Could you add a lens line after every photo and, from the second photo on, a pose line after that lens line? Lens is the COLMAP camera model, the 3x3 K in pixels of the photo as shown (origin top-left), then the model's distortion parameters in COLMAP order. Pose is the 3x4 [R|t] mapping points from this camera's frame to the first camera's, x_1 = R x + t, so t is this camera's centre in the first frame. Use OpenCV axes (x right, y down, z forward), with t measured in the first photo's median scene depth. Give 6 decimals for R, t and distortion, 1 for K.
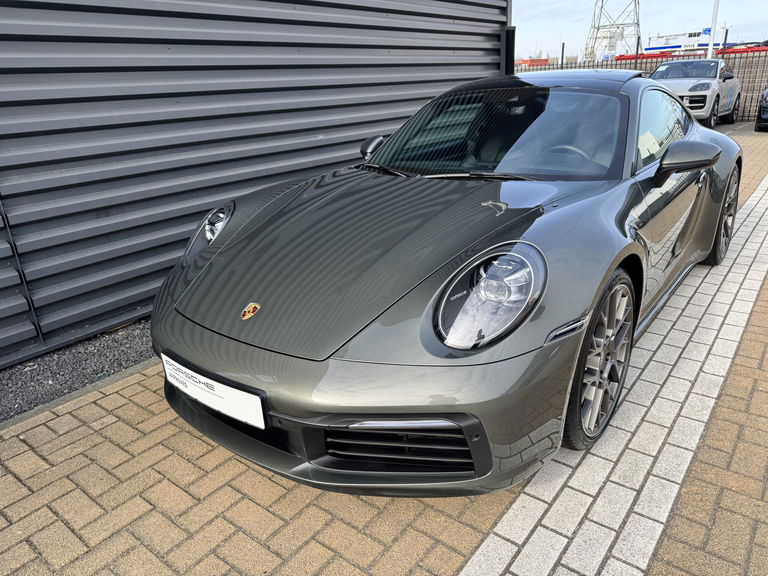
lens RADIAL K [[547.4, 0, 384.0], [0, 547.4, 288.0], [0, 0, 1]] dist [0.055949, -0.108208]
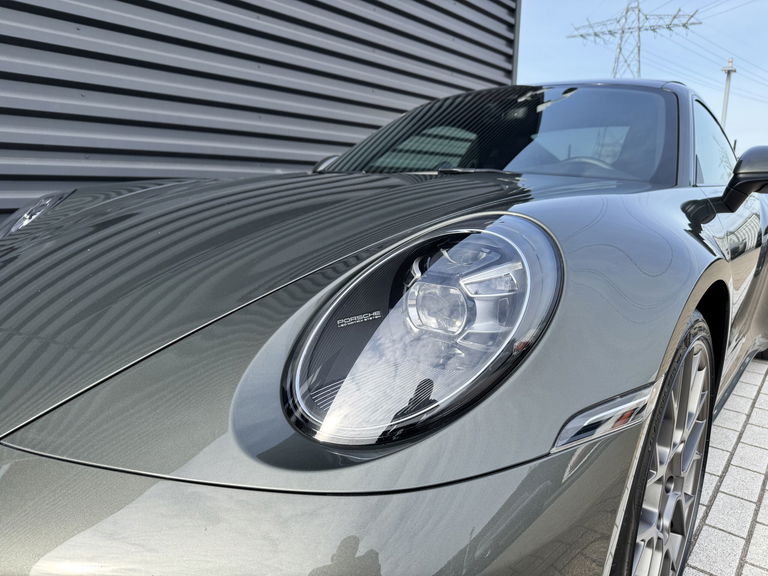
lens RADIAL K [[547.4, 0, 384.0], [0, 547.4, 288.0], [0, 0, 1]] dist [0.055949, -0.108208]
pose [[0.997112, 0.075434, -0.008789, 0.141252], [-0.075829, 0.982533, -0.169937, 0.056130], [-0.004183, 0.170113, 0.985416, 0.503725]]
